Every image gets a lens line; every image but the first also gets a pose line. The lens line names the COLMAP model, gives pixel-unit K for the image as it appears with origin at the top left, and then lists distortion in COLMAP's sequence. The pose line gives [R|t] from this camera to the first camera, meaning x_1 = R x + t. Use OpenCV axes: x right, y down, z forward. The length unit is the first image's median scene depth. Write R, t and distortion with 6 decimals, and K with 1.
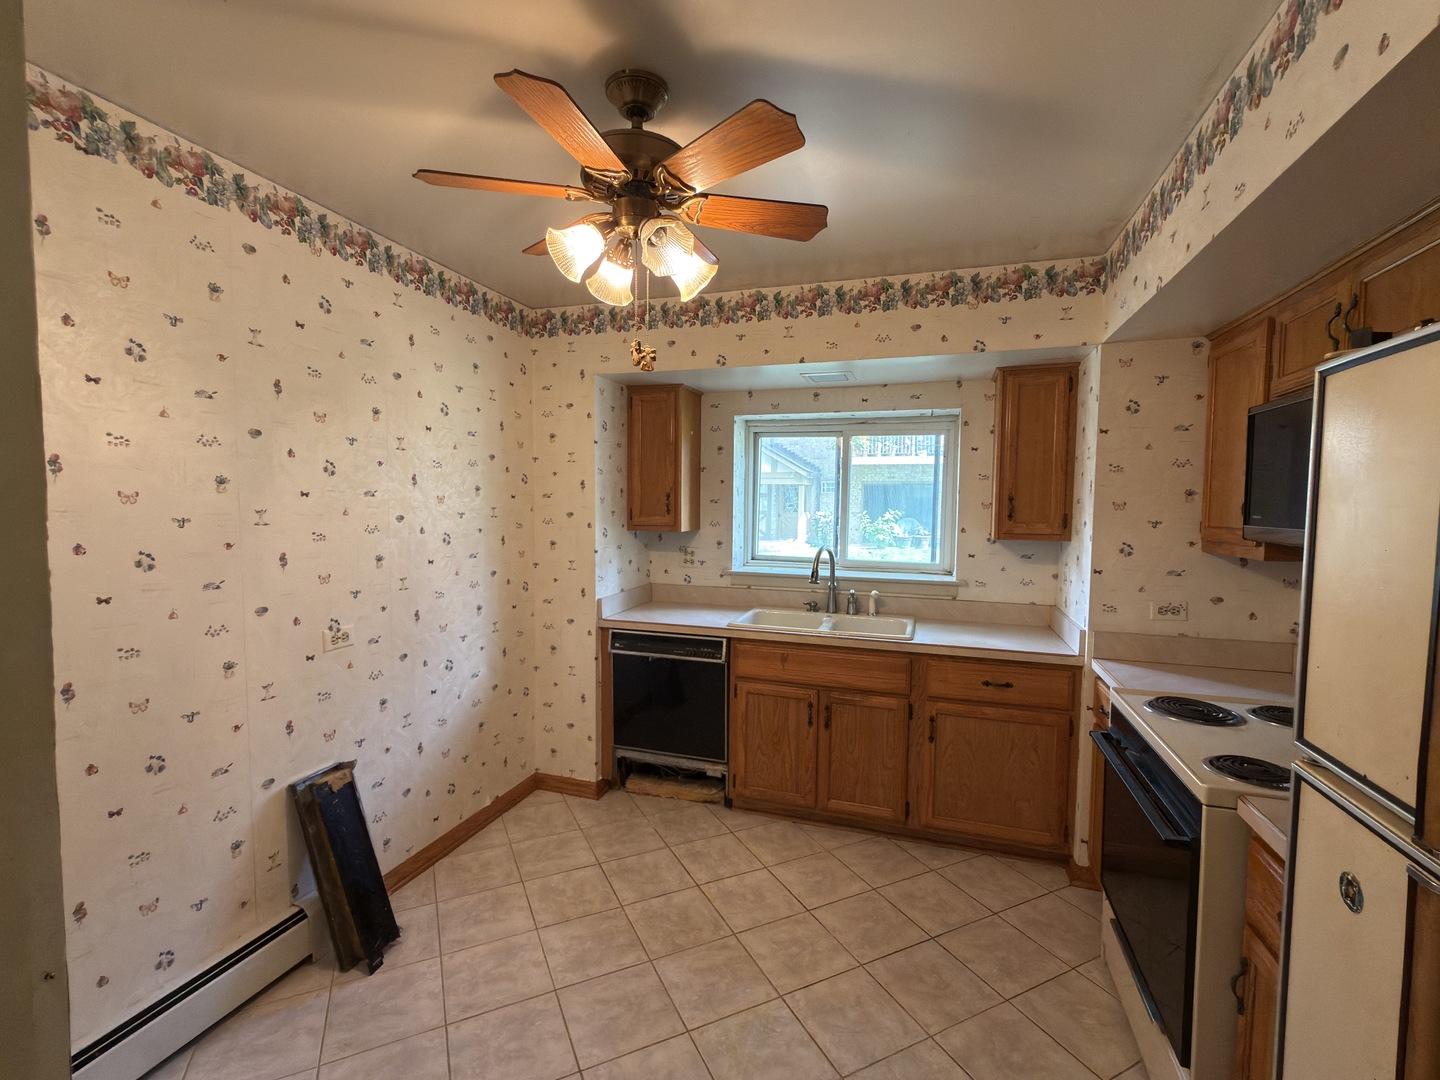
lens RADIAL K [[640.8, 0, 718.4], [0, 640.8, 540.0], [0, 0, 1]] dist [0.001091, -0.000030]
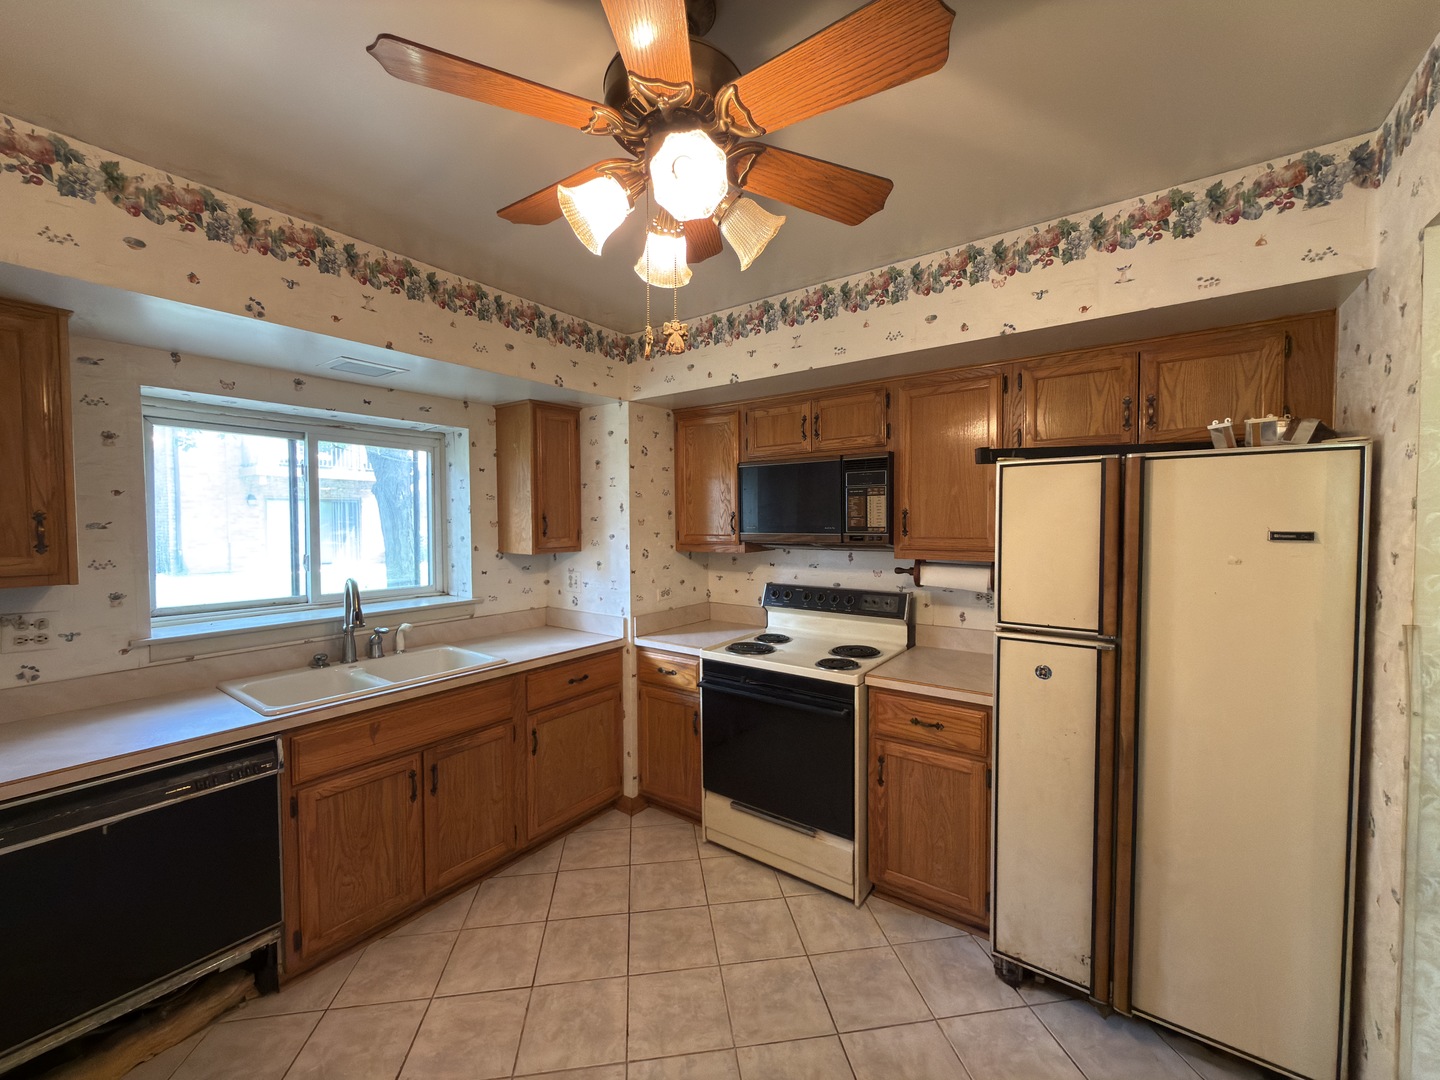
lens RADIAL K [[573.3, 0, 718.4], [0, 573.3, 539.5], [0, 0, 1]] dist [0.002290, -0.000587]
pose [[0.310094, -0.046581, 0.949564, -0.406077], [0.065076, 0.997496, 0.027681, -0.033010], [-0.948476, 0.053210, 0.312349, 0.386260]]
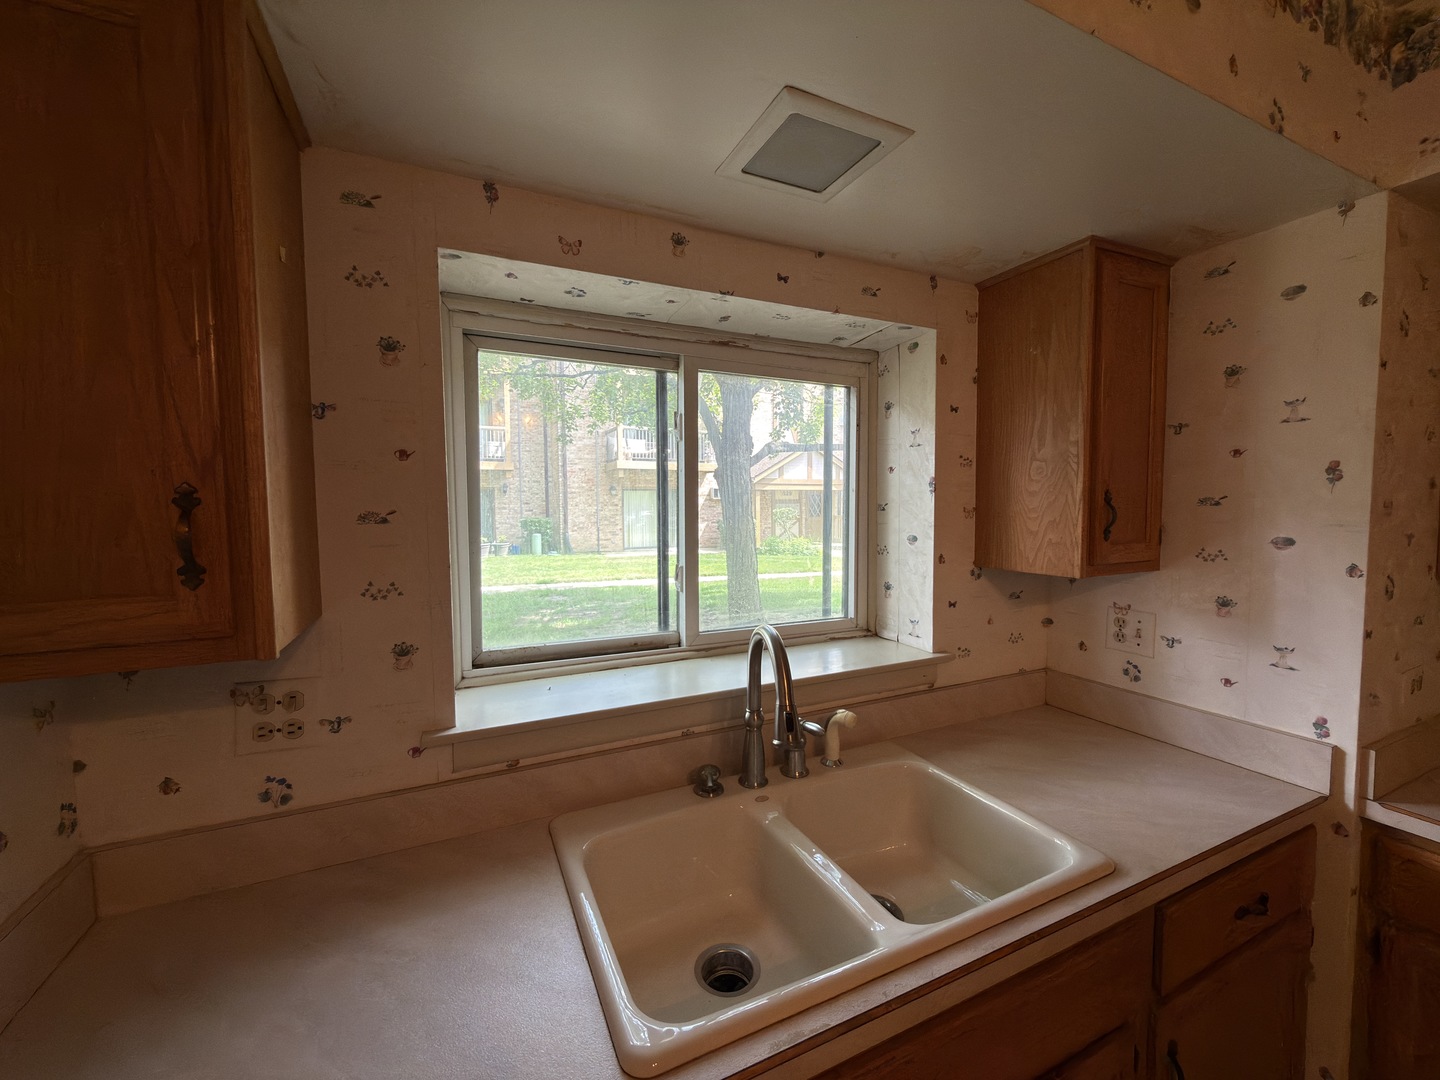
lens RADIAL K [[573.3, 0, 718.3], [0, 573.3, 539.8], [0, 0, 1]] dist [0.002290, -0.000587]
pose [[0.729208, -0.056006, 0.681997, -0.092966], [0.058760, 0.998089, 0.019135, -0.057392], [-0.681765, 0.026121, 0.731105, 0.860686]]
